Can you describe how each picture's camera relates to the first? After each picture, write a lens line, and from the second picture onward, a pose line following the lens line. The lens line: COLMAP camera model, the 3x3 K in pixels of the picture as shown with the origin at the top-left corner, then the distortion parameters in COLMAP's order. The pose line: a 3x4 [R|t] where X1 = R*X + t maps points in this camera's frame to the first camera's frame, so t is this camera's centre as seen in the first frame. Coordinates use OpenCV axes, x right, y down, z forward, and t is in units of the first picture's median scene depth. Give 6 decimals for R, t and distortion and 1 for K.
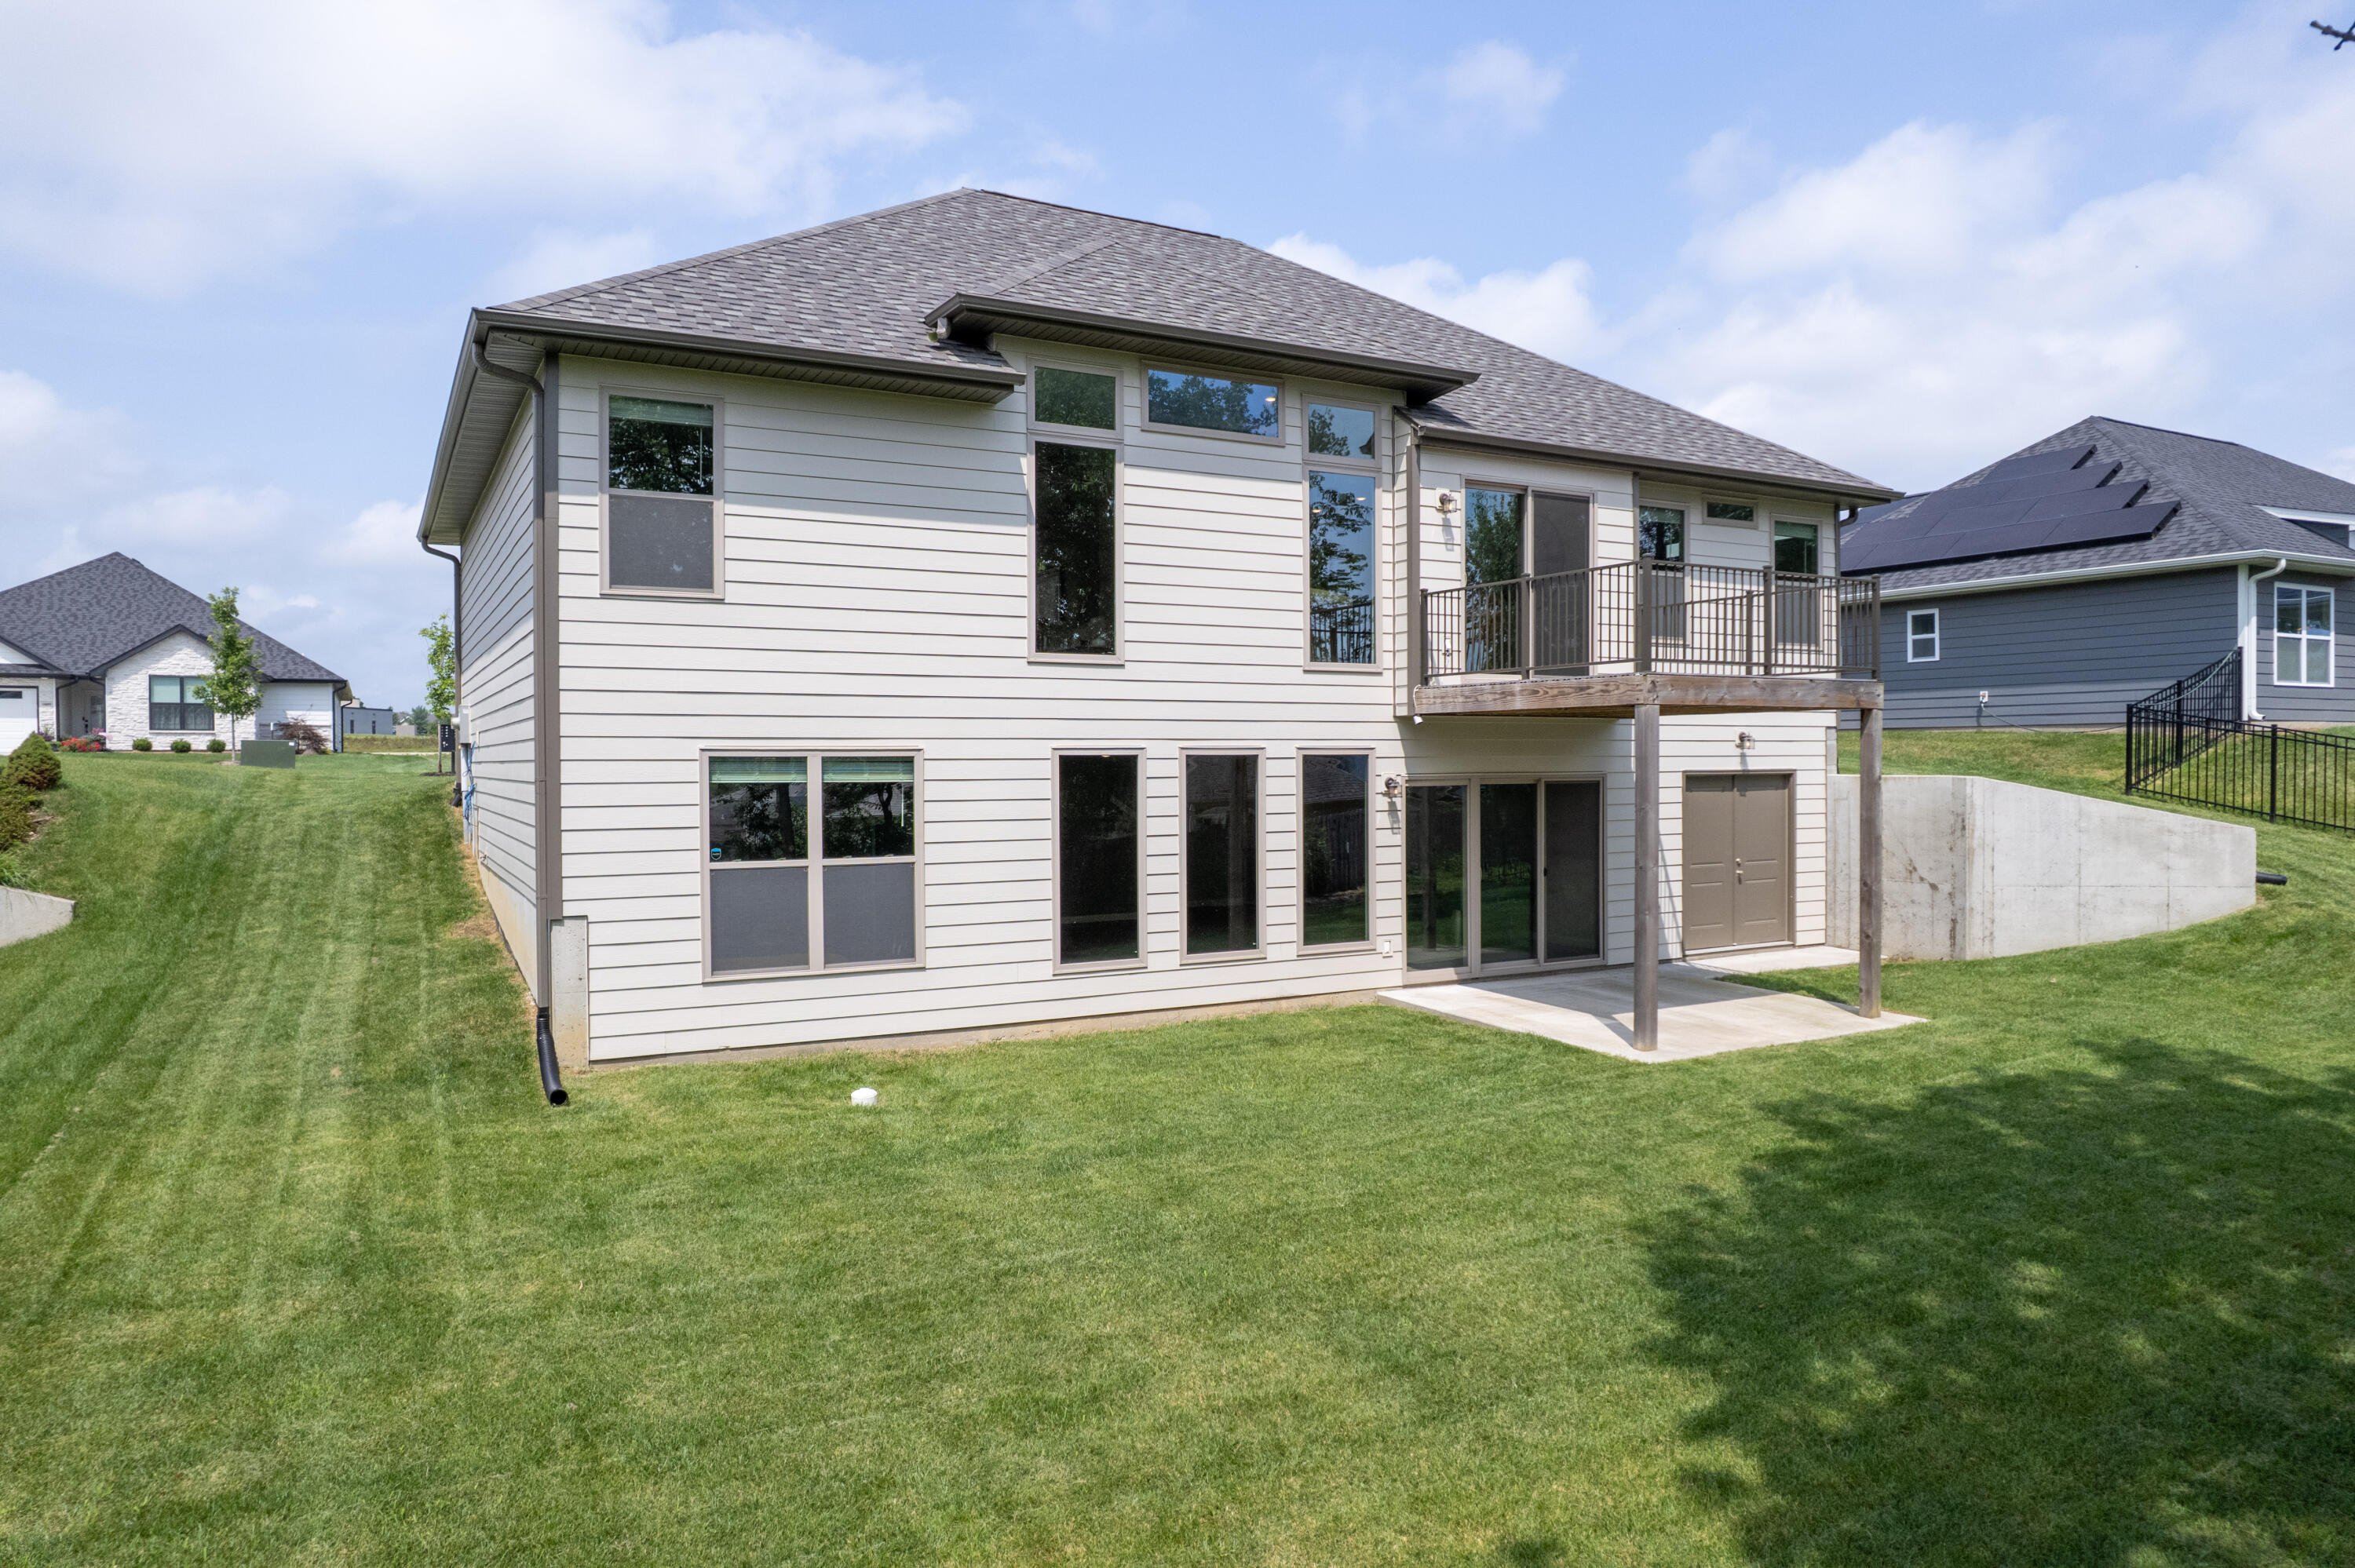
lens RADIAL K [[1496.3, 0, 1200.0], [0, 1496.3, 765.3], [0, 0, 1]] dist [-0.086609, 0.073296]
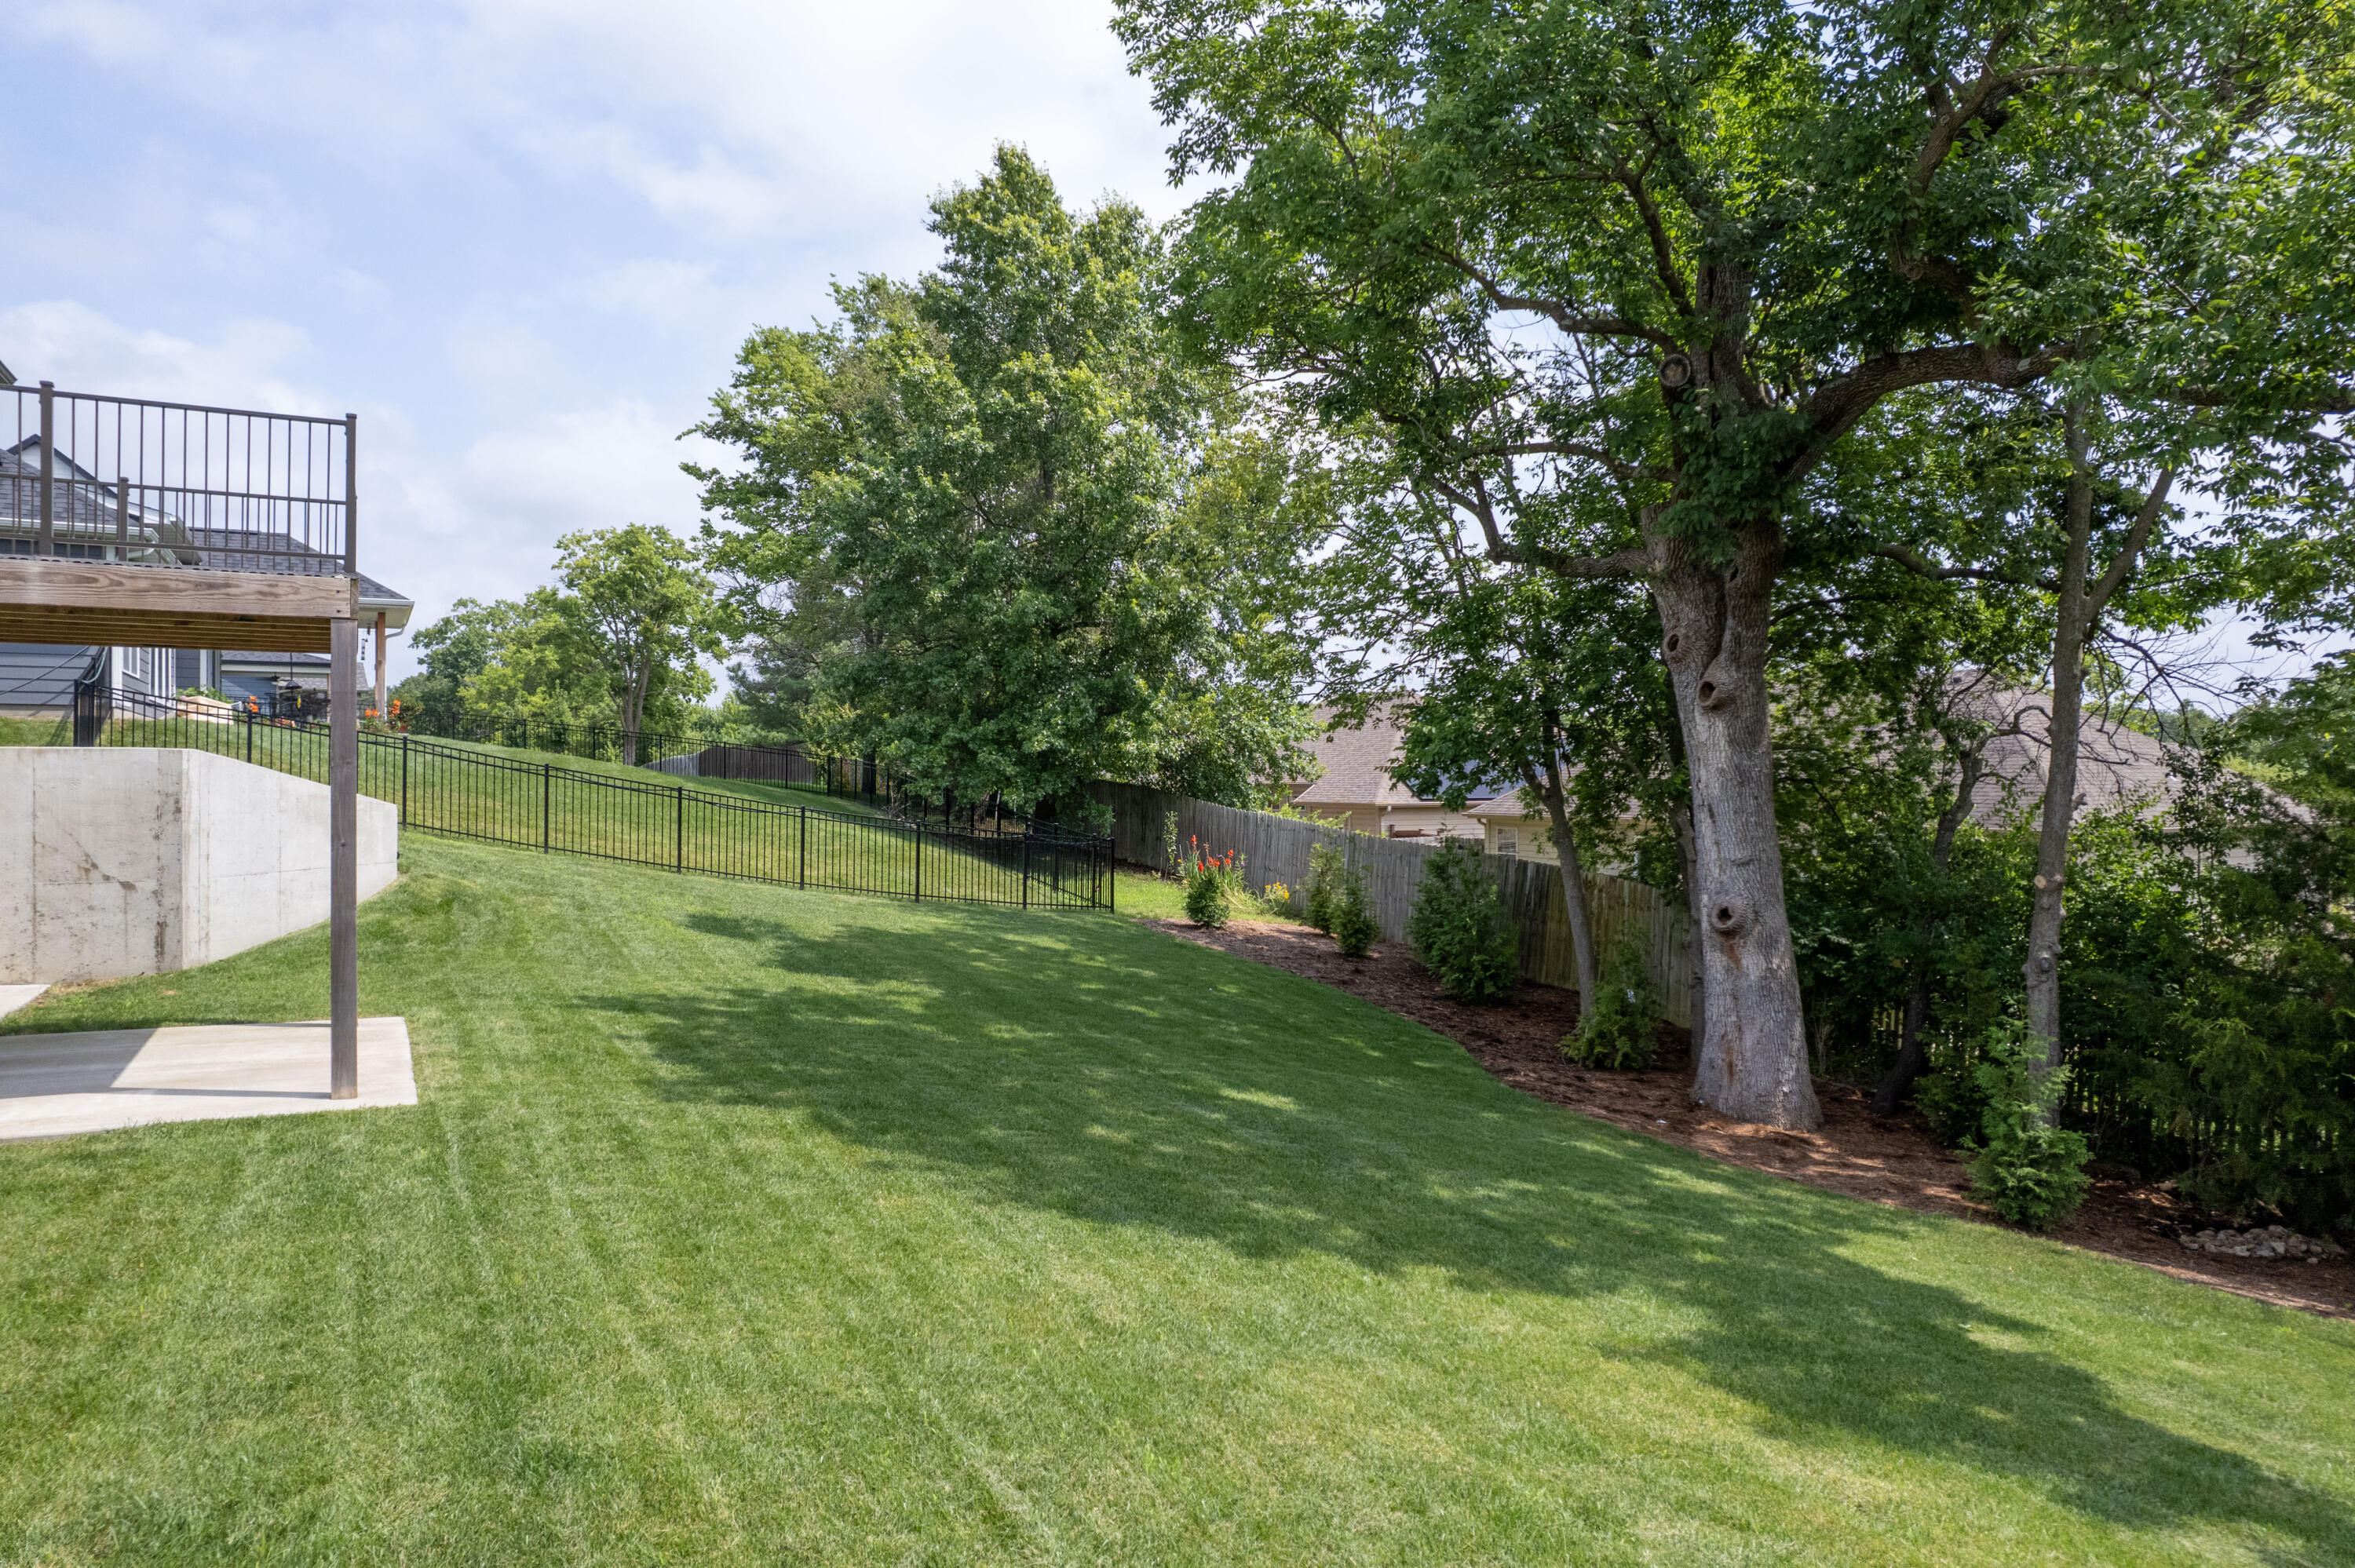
lens RADIAL K [[1496.3, 0, 1200.0], [0, 1496.3, 765.3], [0, 0, 1]] dist [-0.086609, 0.073296]
pose [[-0.000084, 0.011533, 0.999933, -0.585844], [0.004444, 0.999924, -0.011533, 0.057708], [-0.999990, 0.004443, -0.000135, 0.833615]]
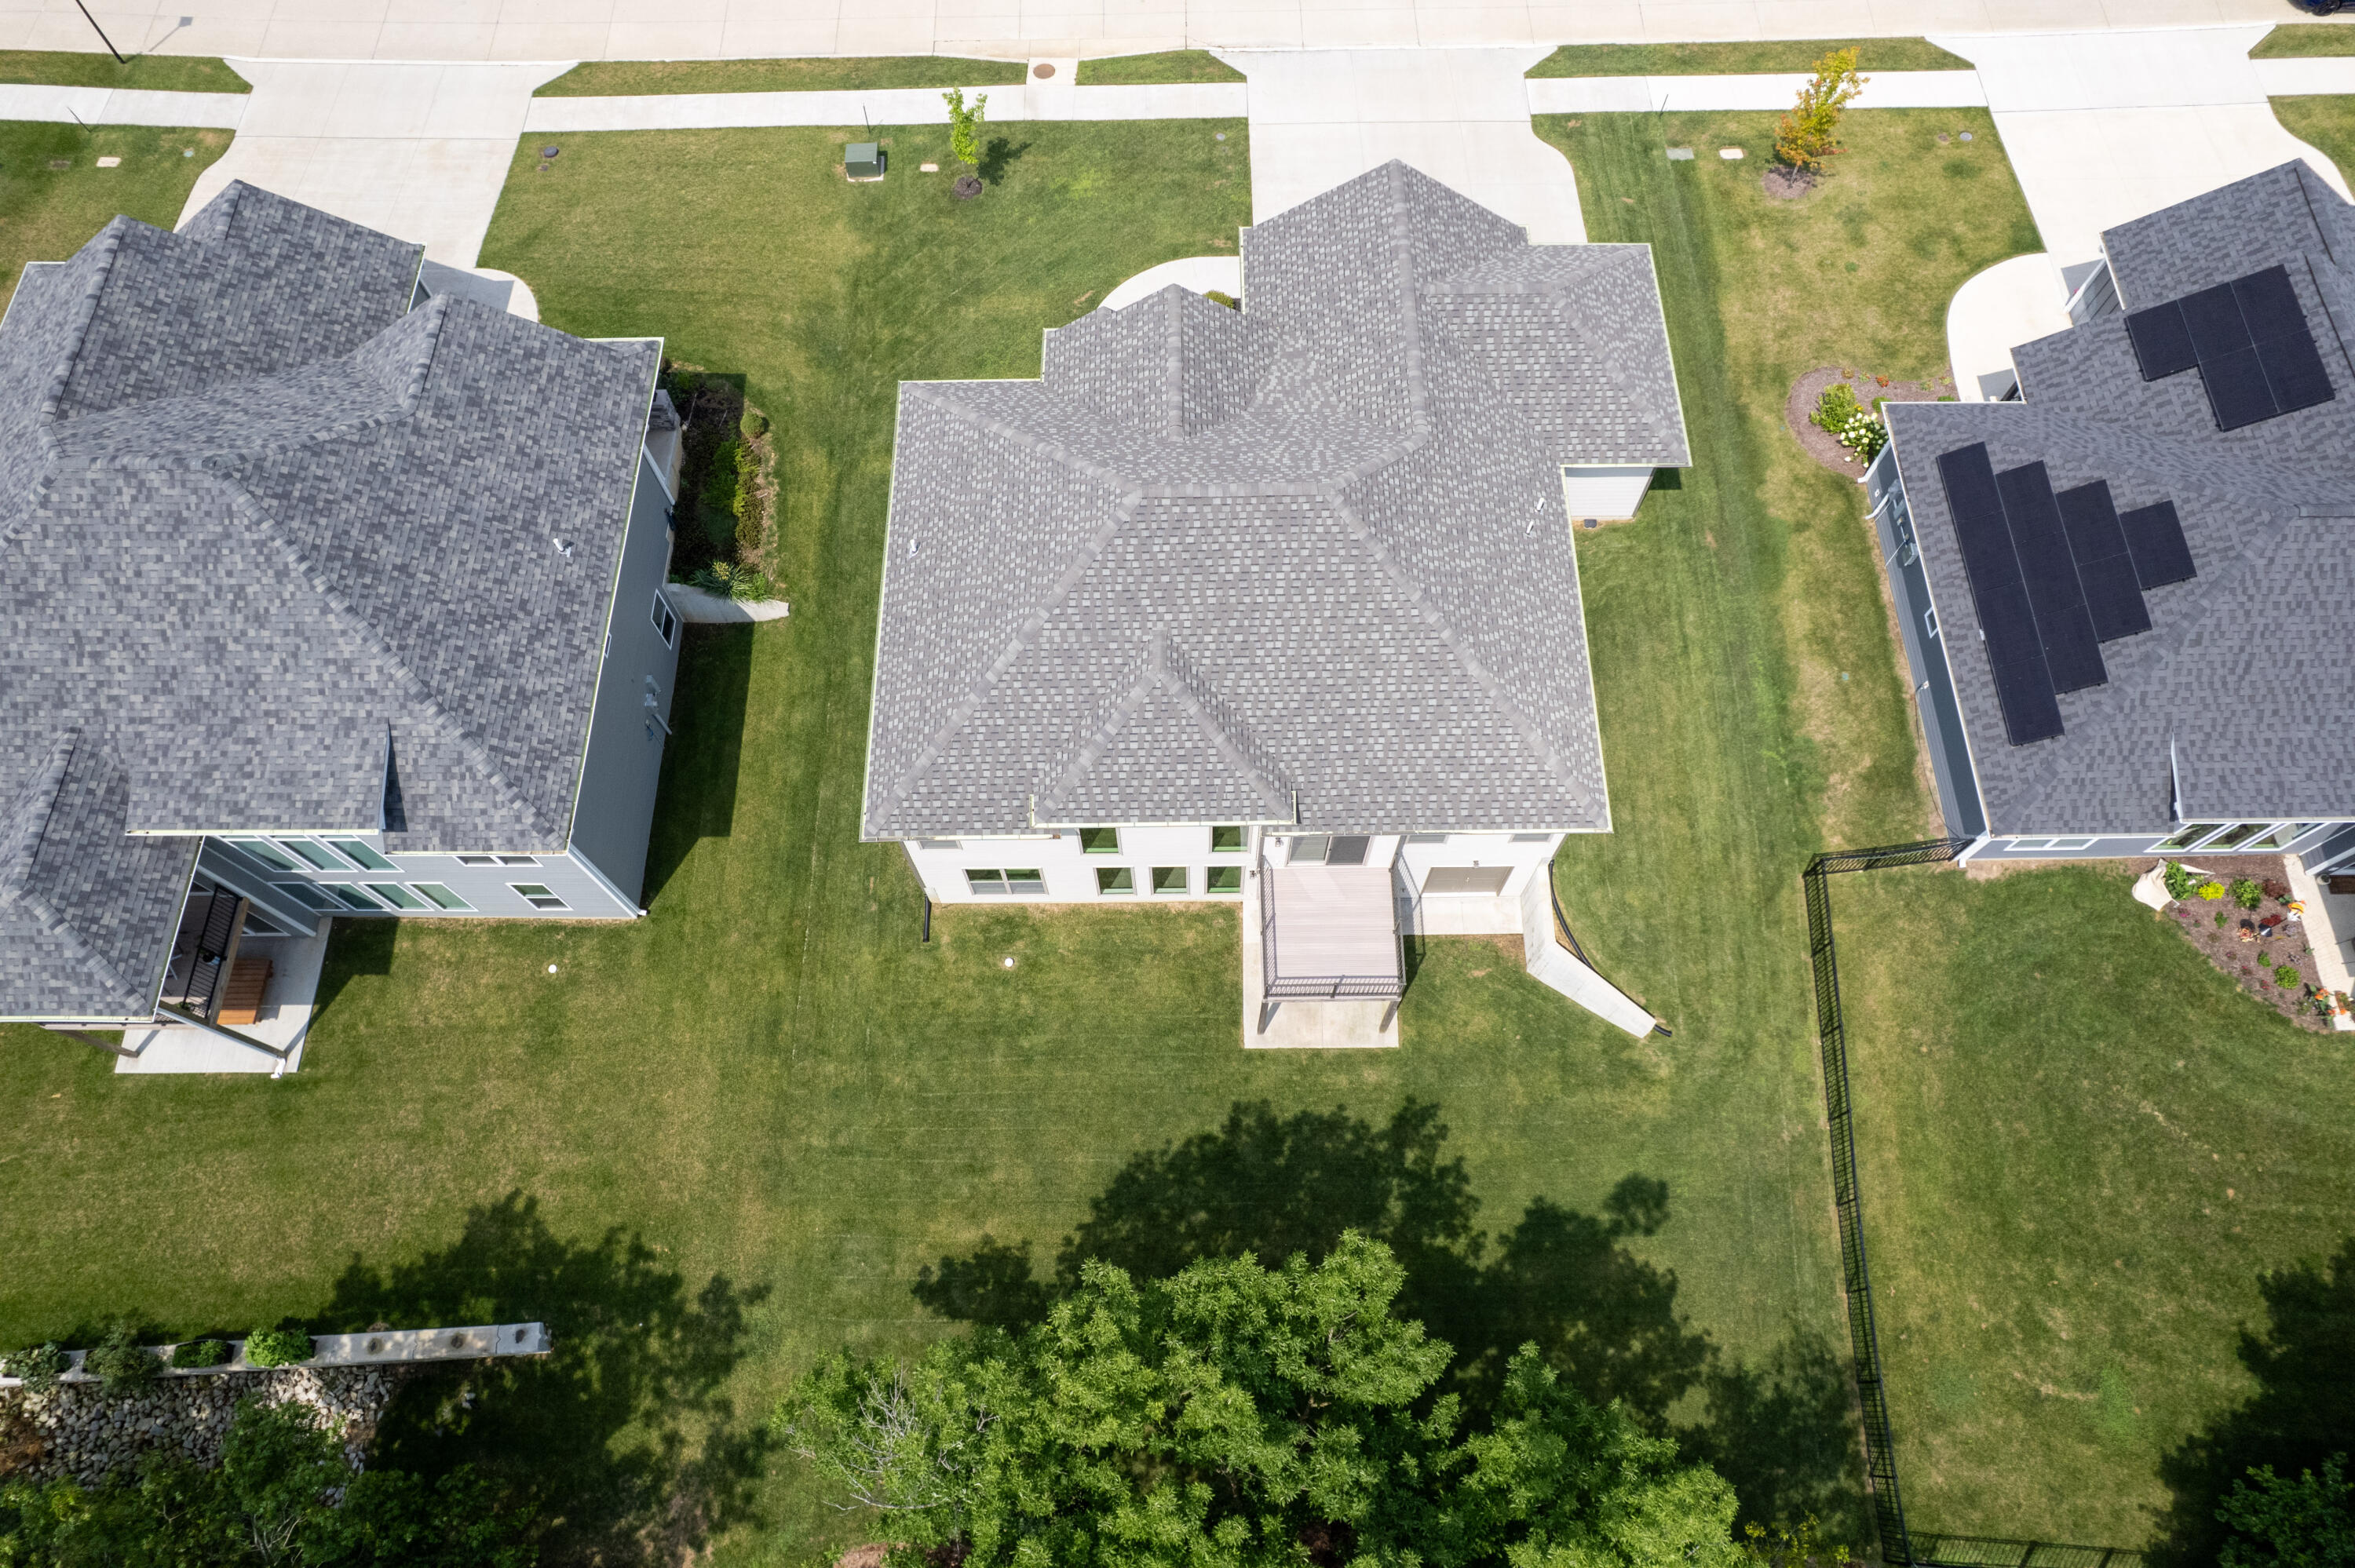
lens RADIAL K [[1496.3, 0, 1200.0], [0, 1496.3, 765.3], [0, 0, 1]] dist [-0.086609, 0.073296]
pose [[0.877065, 0.438877, -0.195304, 0.755804], [-0.005800, 0.416214, 0.909248, -3.731201], [0.480337, -0.796337, 0.367592, 0.415154]]
